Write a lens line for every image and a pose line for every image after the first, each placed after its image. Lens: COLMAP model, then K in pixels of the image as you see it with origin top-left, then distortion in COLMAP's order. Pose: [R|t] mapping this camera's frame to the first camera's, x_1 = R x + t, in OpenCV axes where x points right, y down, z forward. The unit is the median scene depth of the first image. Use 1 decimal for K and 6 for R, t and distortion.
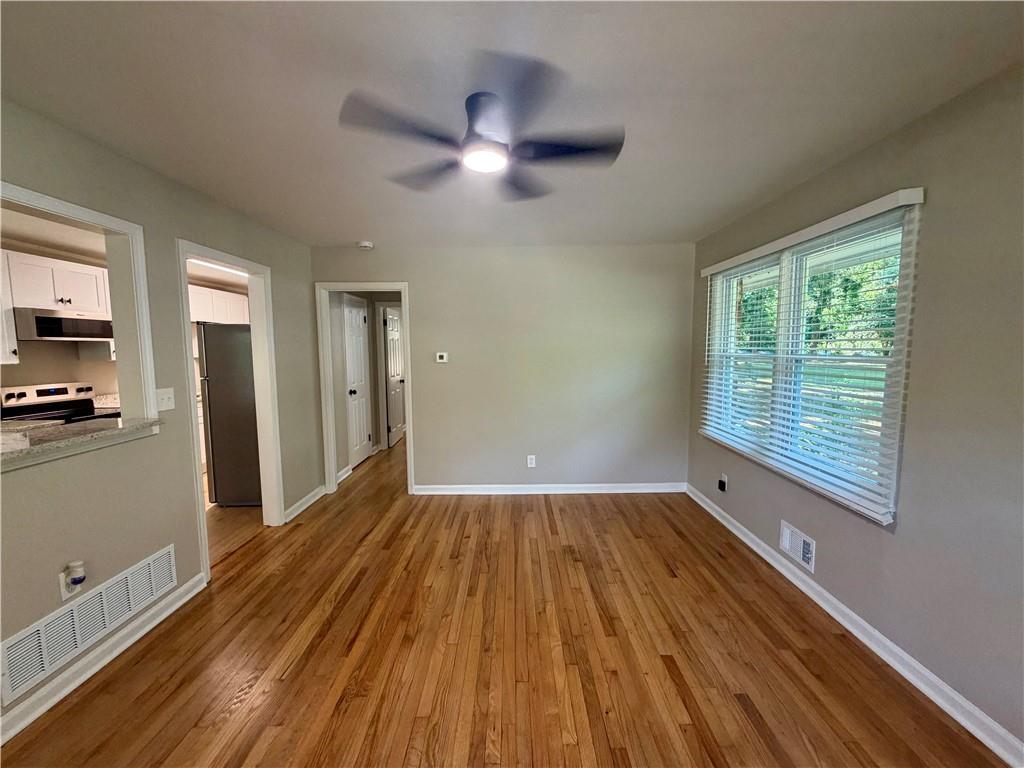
lens RADIAL K [[413.3, 0, 514.2], [0, 413.3, 385.6], [0, 0, 1]] dist [-0.001707, 0.000013]
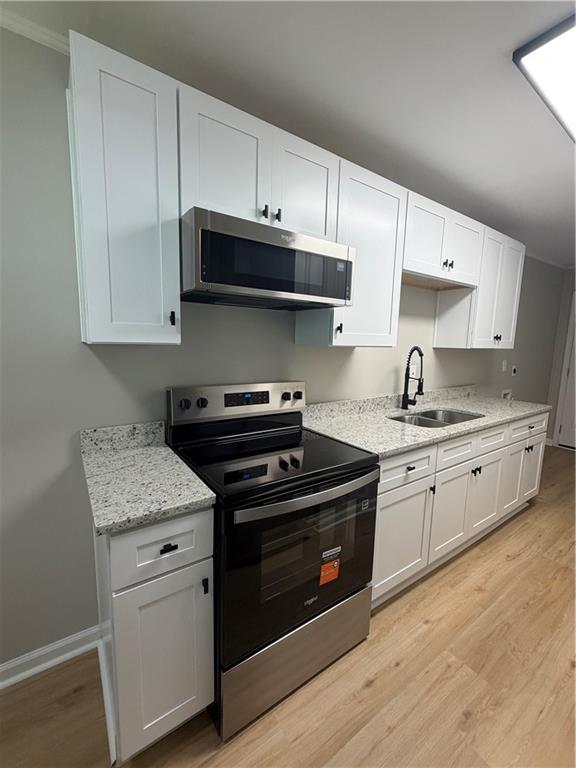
lens RADIAL K [[310.0, 0, 286.4], [0, 310.0, 384.5], [0, 0, 1]] dist [-0.001707, 0.000013]
pose [[0.573812, 0.128376, -0.808863, -0.733422], [-0.102795, 0.991117, 0.084378, -0.042515], [0.812510, 0.034730, 0.581912, 0.776335]]
